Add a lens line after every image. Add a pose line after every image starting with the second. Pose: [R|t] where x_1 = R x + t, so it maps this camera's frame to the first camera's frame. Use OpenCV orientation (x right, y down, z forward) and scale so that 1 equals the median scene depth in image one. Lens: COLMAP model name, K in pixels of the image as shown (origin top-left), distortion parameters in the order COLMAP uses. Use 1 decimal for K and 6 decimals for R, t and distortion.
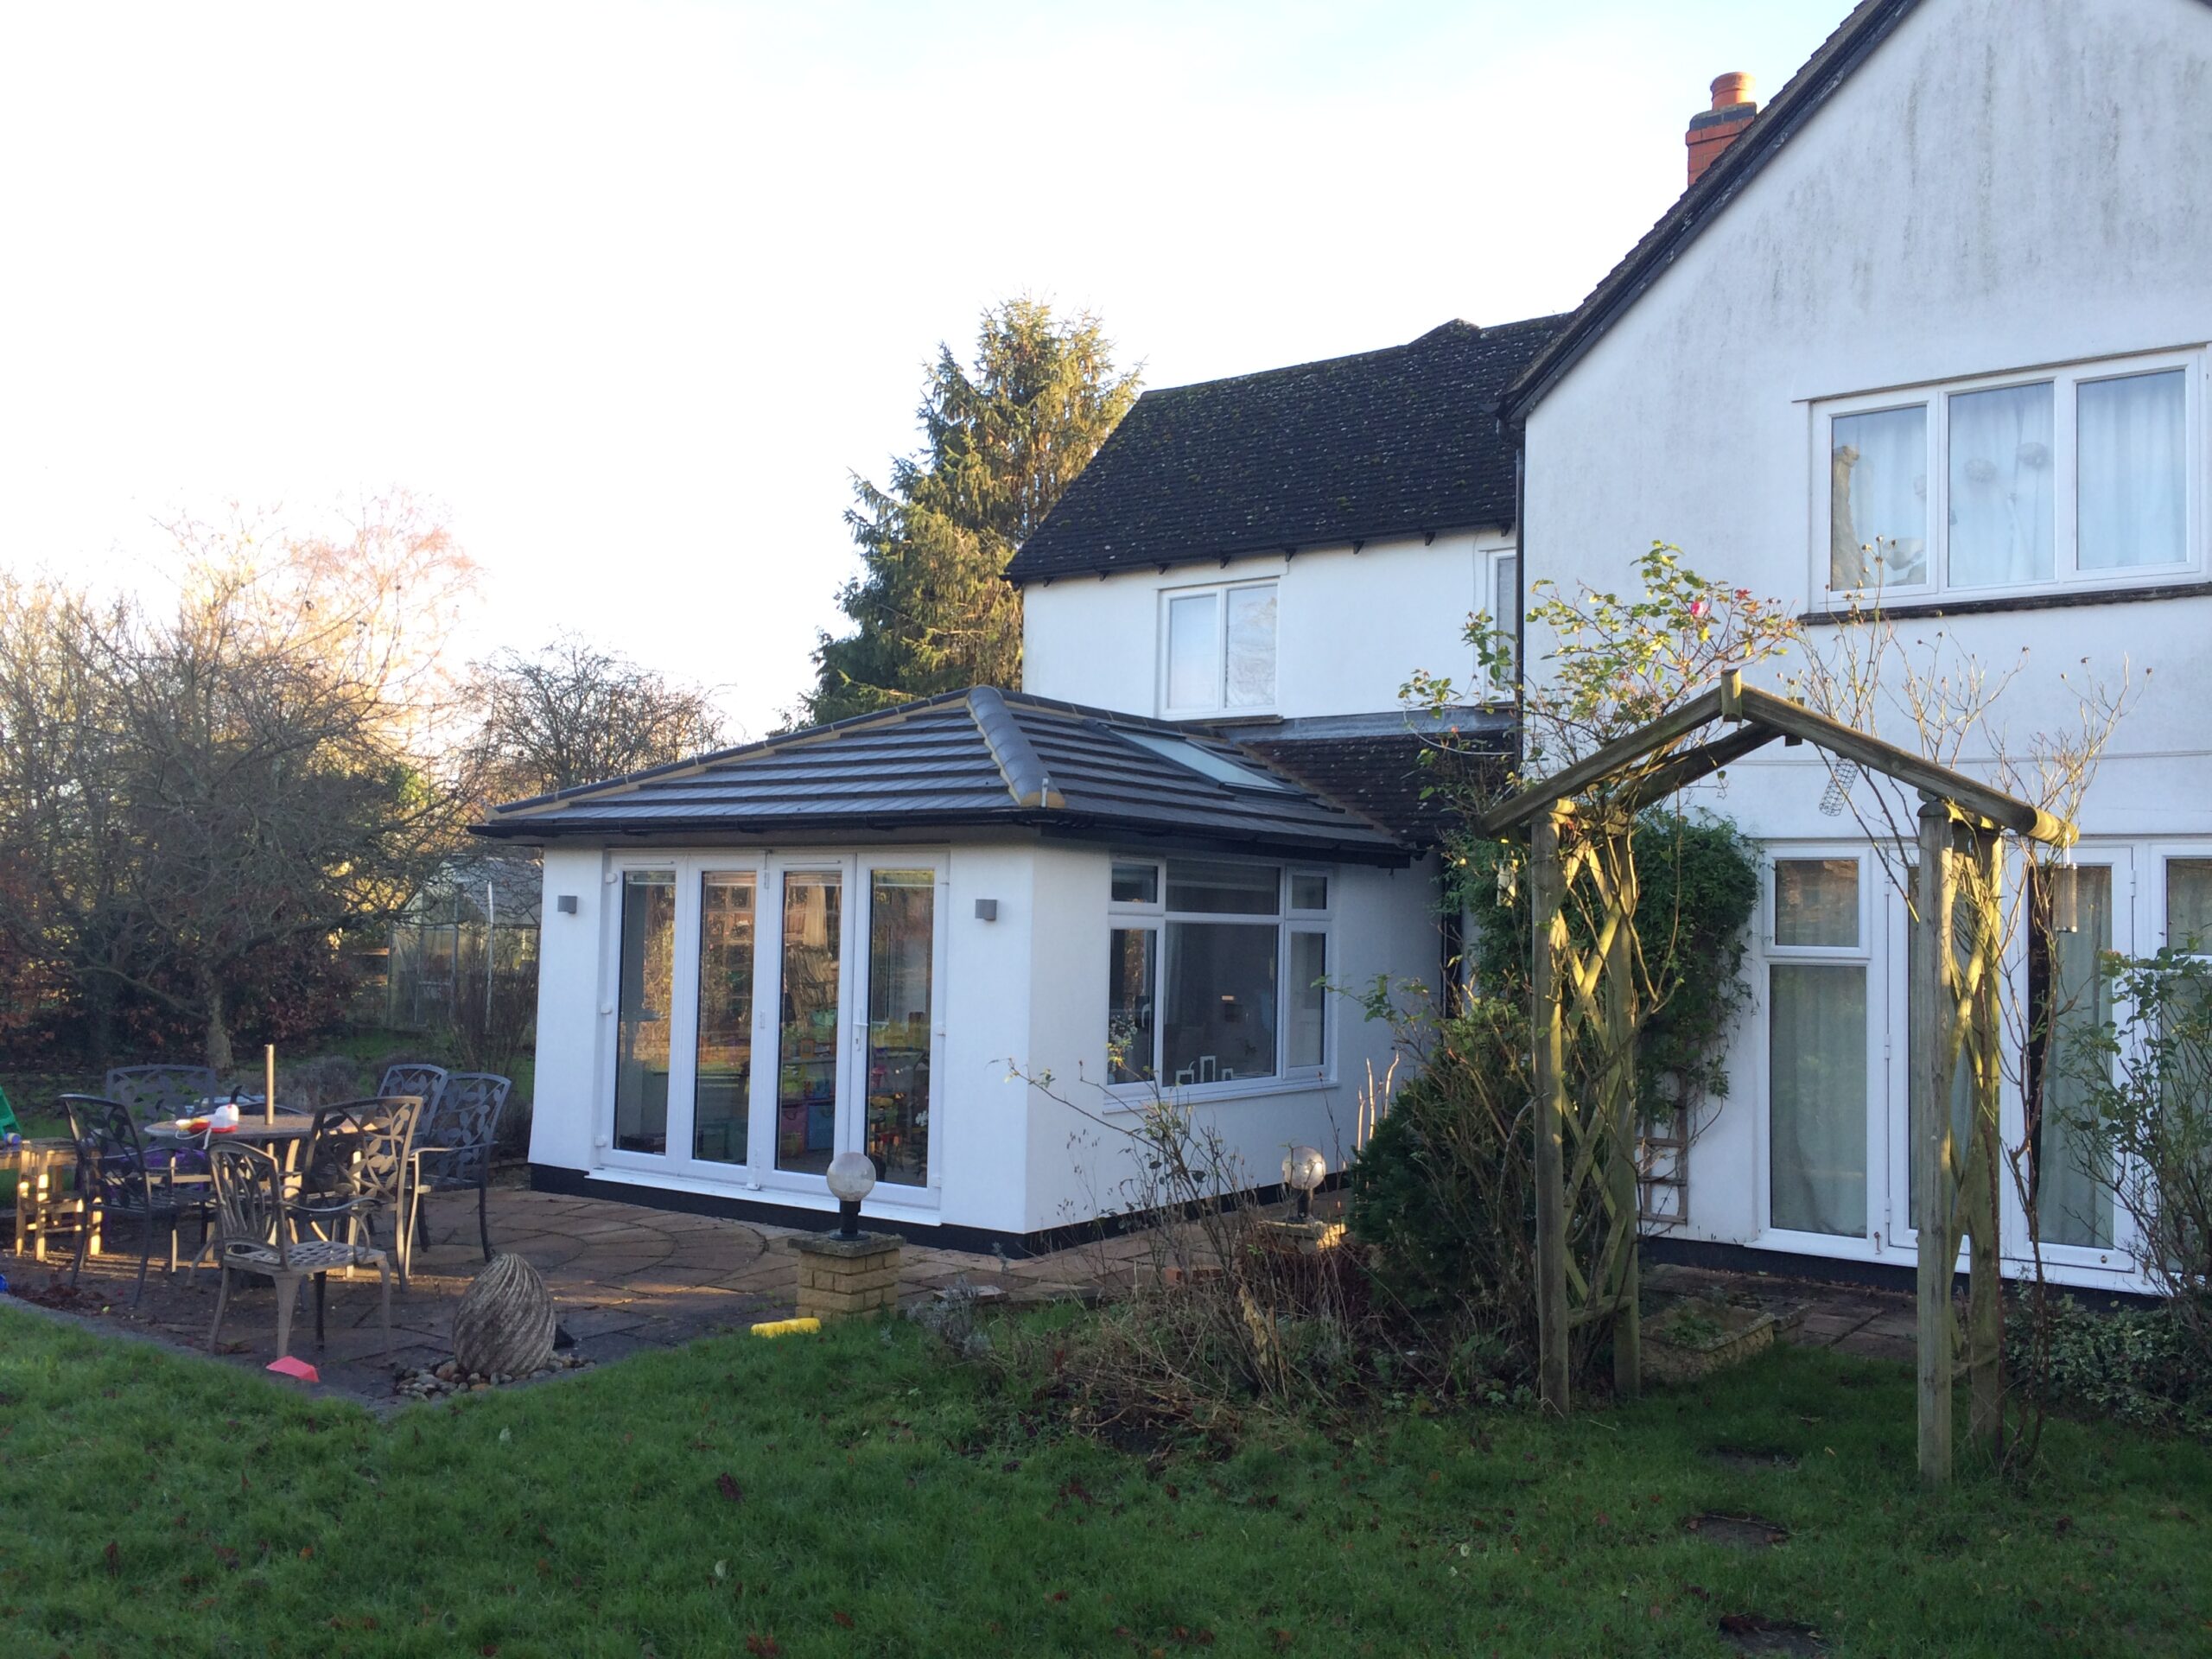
lens RADIAL K [[1798.9, 0, 1110.7], [0, 1798.9, 777.6], [0, 0, 1]] dist [0.206020, -0.350602]
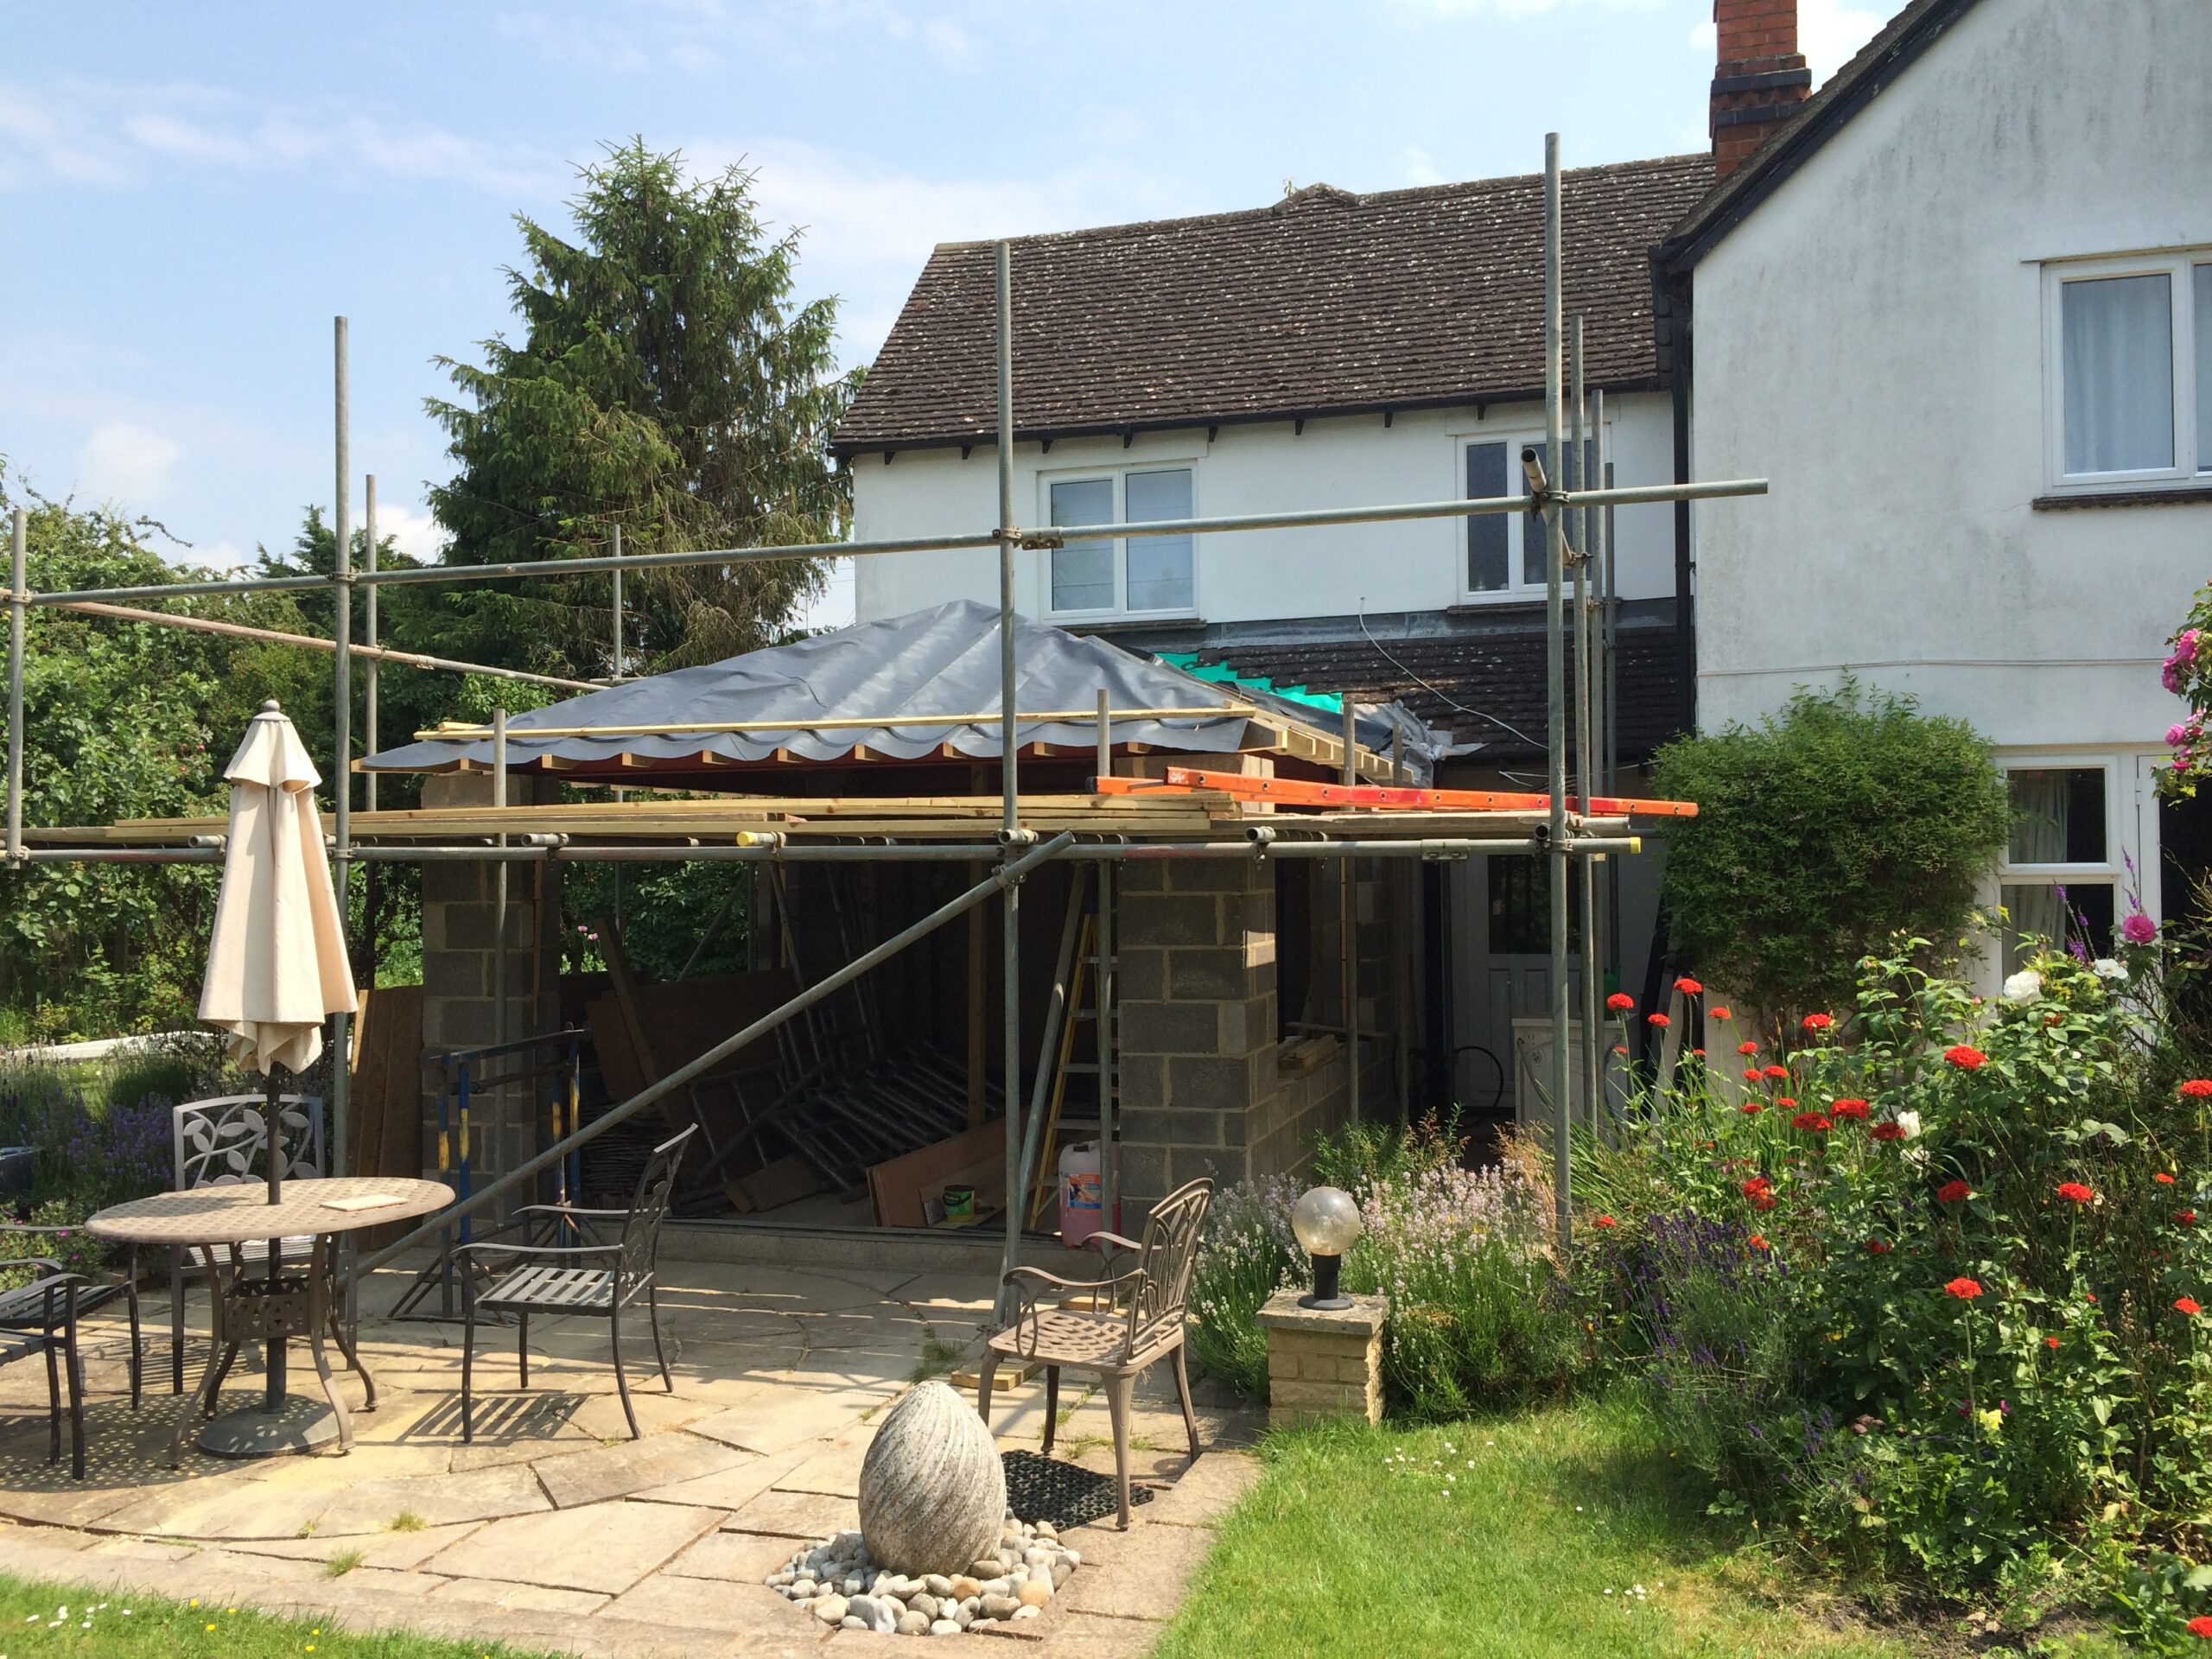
lens RADIAL K [[1831.4, 0, 981.2], [0, 1831.4, 869.9], [0, 0, 1]] dist [-0.020098, -0.018884]
pose [[0.968231, -0.027075, 0.248585, -0.327819], [0.005612, 0.996223, 0.086648, 0.012341], [-0.249993, -0.082501, 0.964727, 0.229686]]
